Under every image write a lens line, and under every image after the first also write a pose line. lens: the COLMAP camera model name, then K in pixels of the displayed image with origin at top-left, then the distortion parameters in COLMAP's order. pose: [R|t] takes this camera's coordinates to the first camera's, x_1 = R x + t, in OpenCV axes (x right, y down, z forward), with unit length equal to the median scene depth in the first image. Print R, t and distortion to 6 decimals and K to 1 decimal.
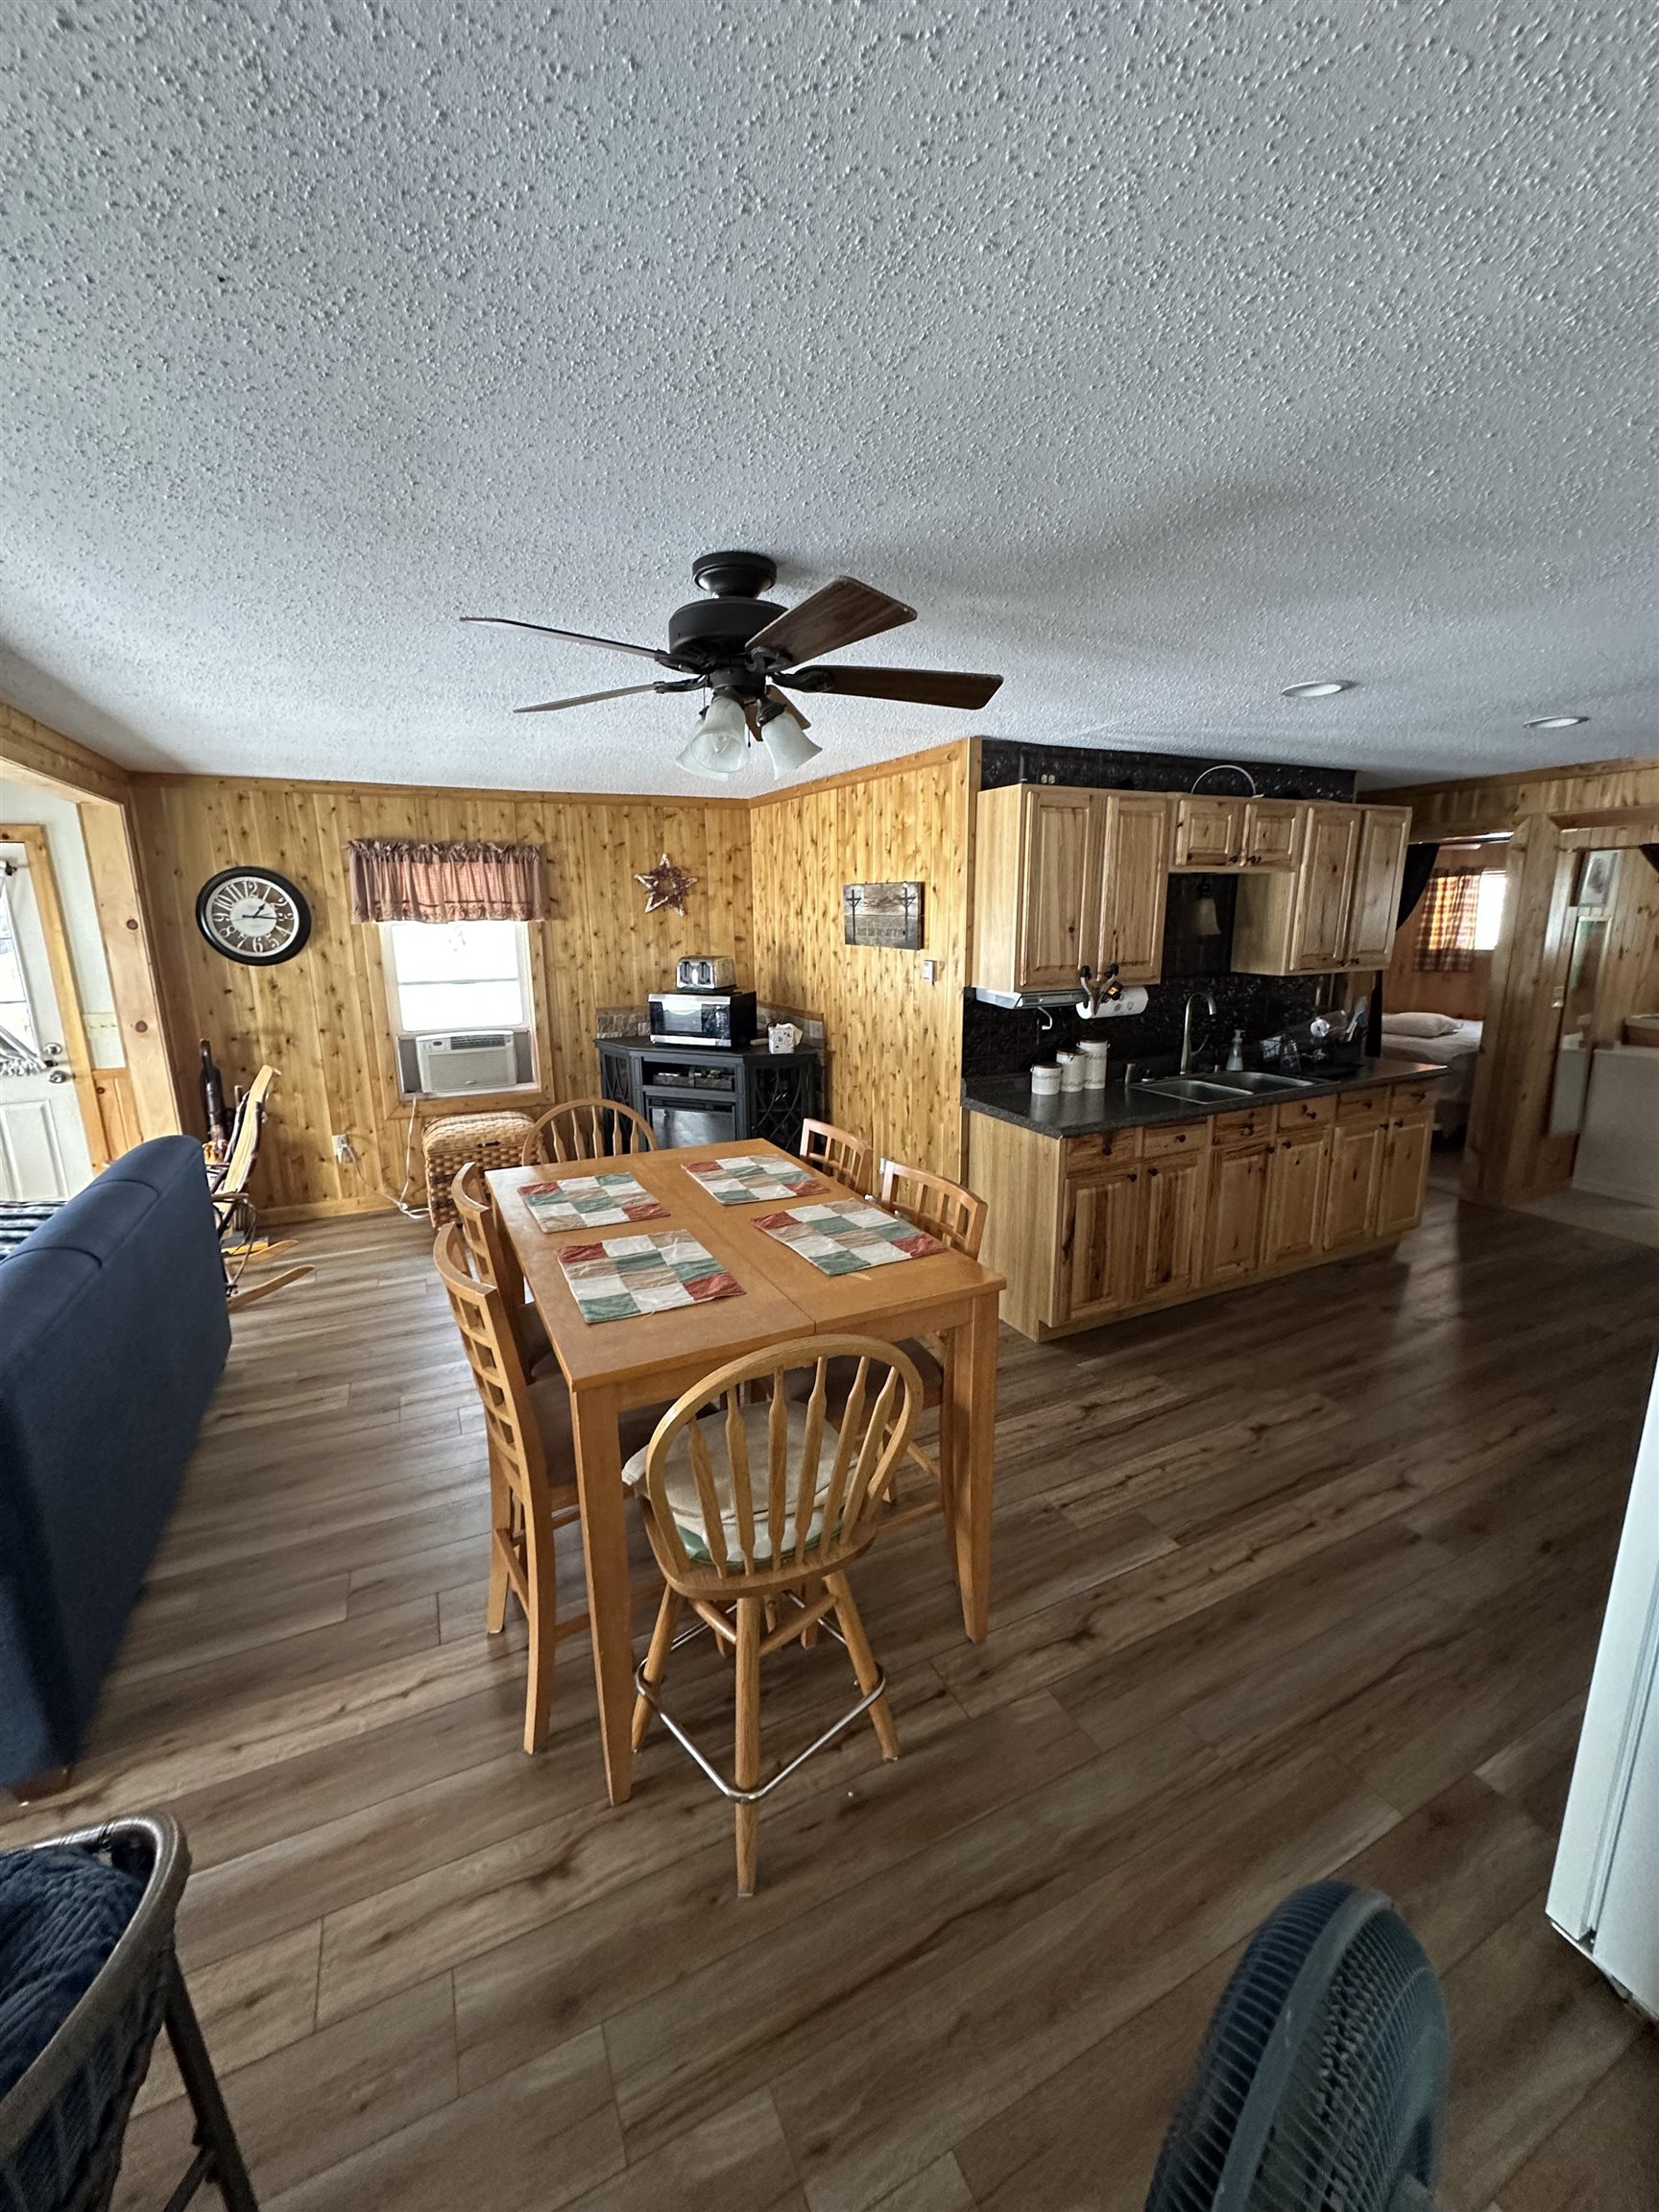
lens RADIAL K [[876.2, 0, 829.5], [0, 876.2, 1106.0], [0, 0, 1]] dist [-0.002132, -0.000350]
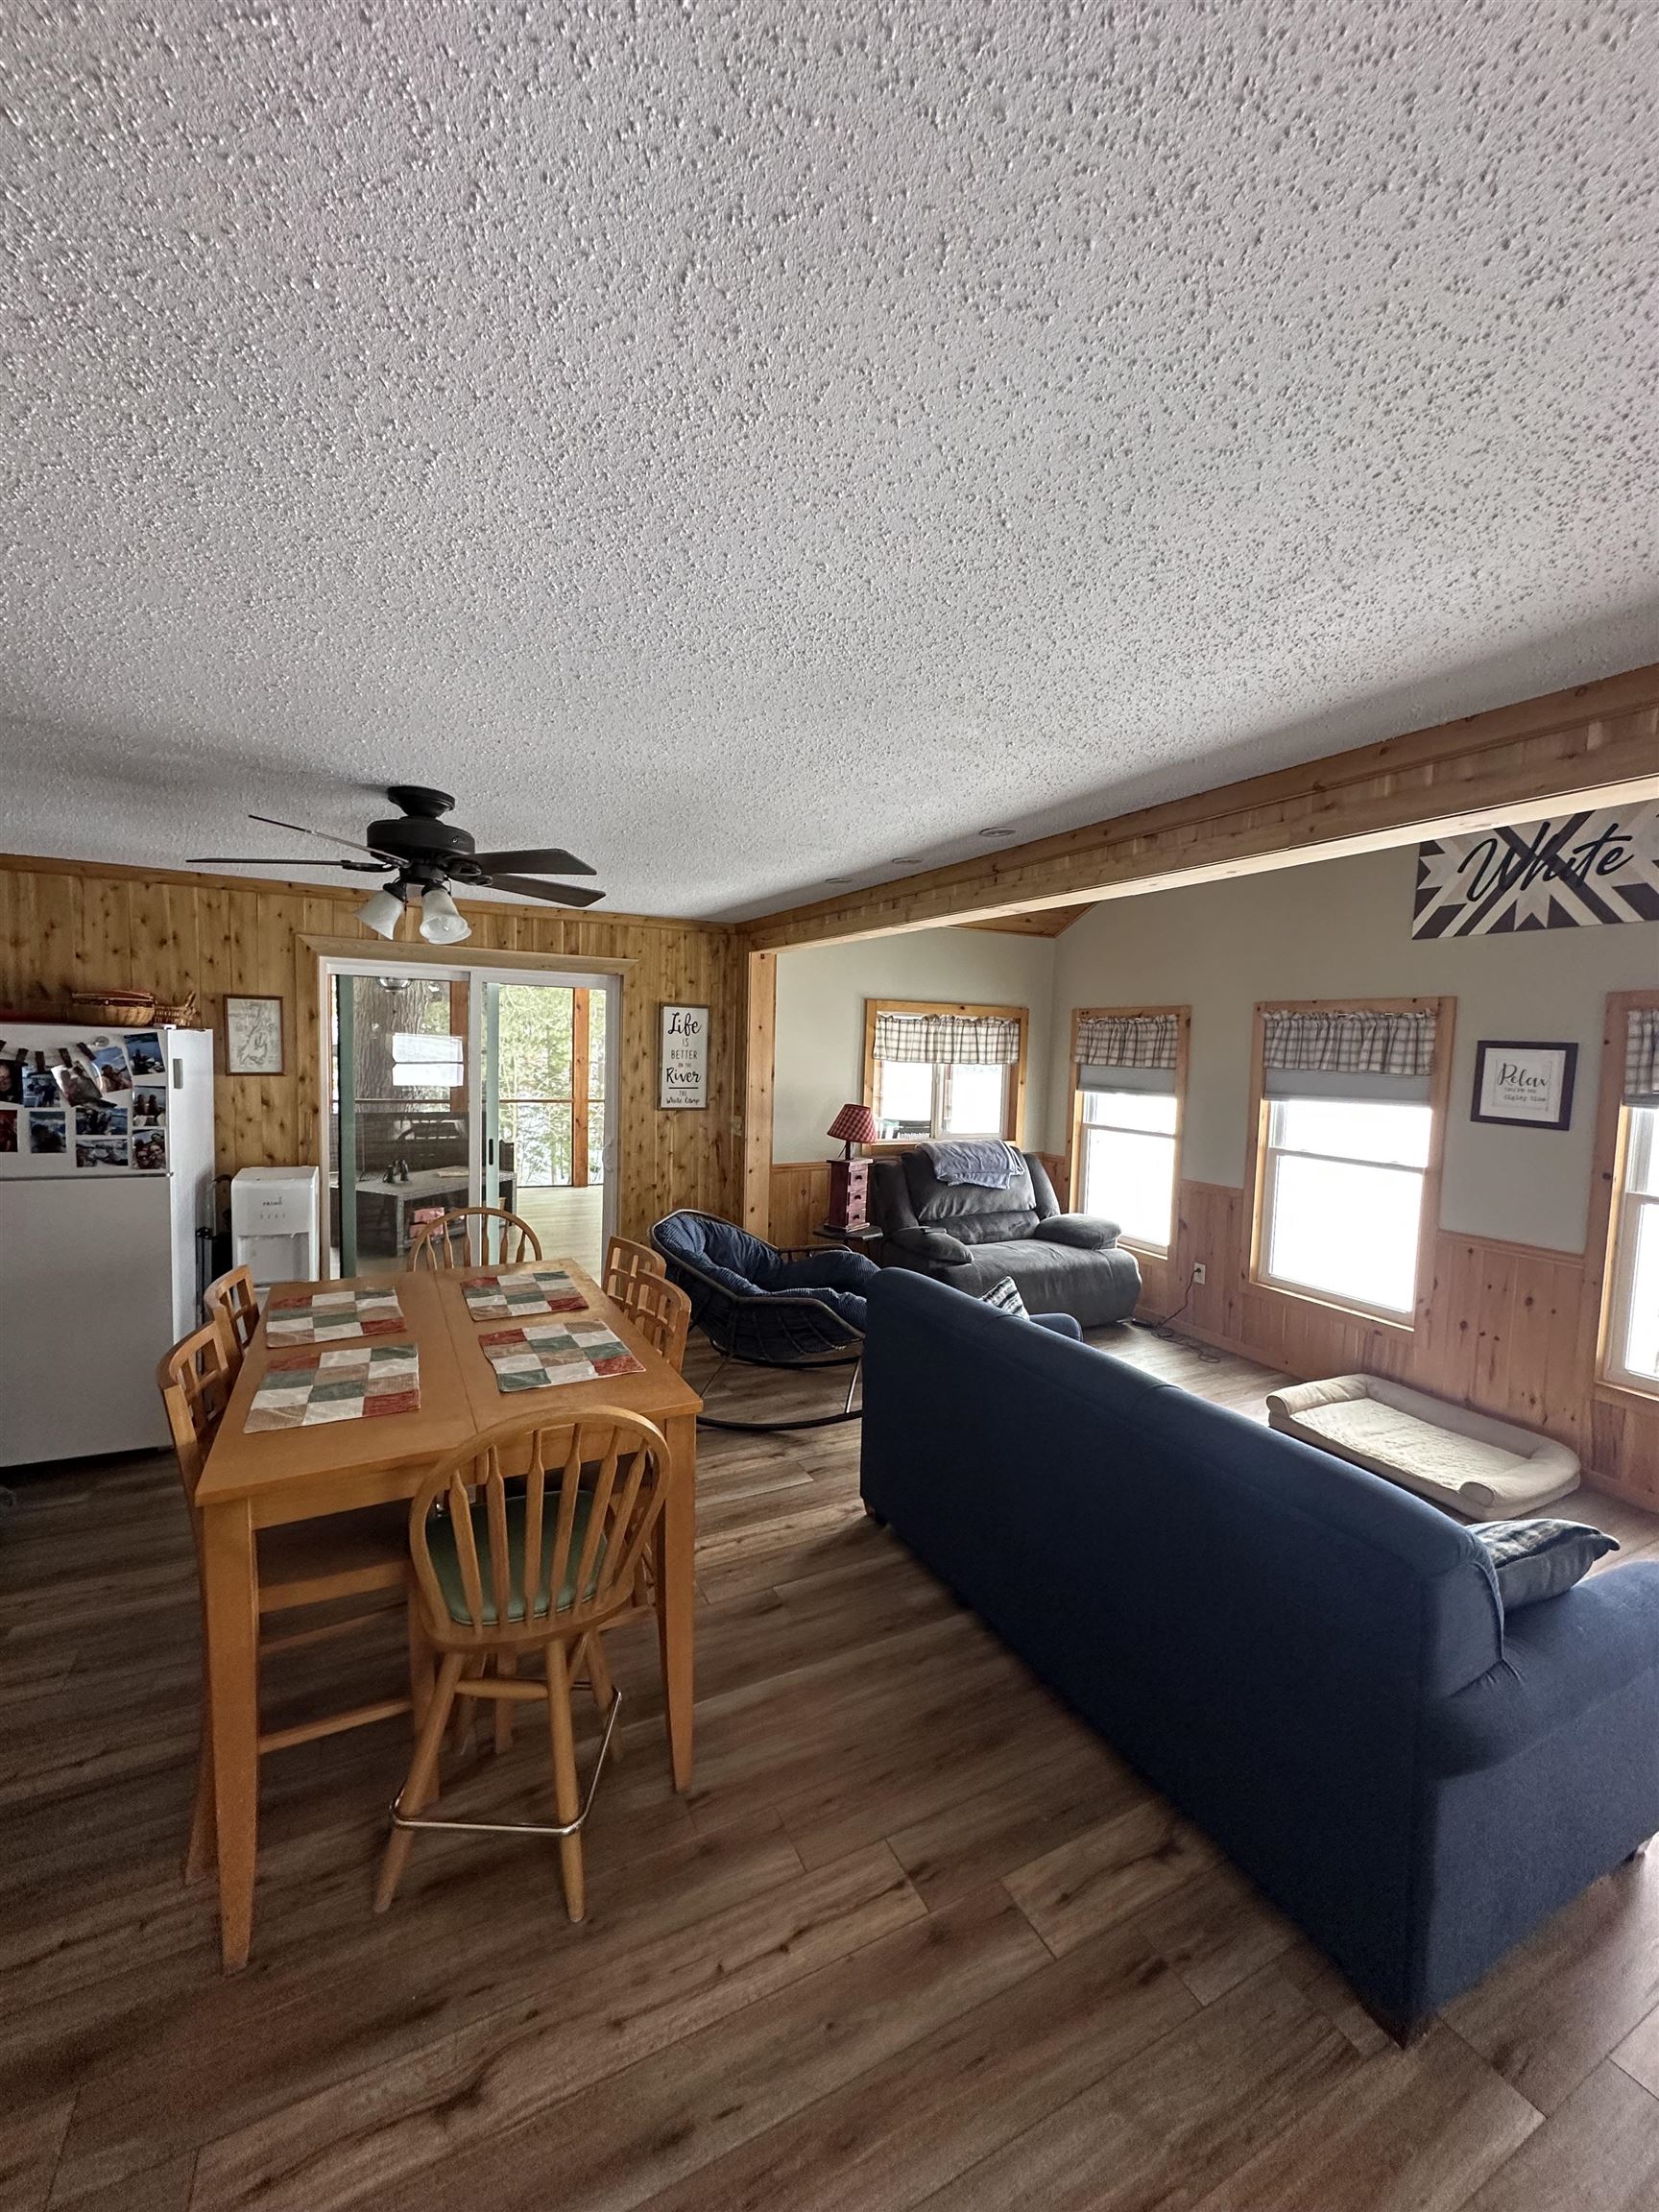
lens RADIAL K [[876.4, 0, 829.5], [0, 876.4, 1106.0], [0, 0, 1]] dist [-0.002213, -0.000083]
pose [[-0.999634, -0.017636, -0.020494, -0.308986], [-0.022775, 0.957755, 0.286683, -0.236099], [0.014572, 0.287045, -0.957806, 1.046595]]
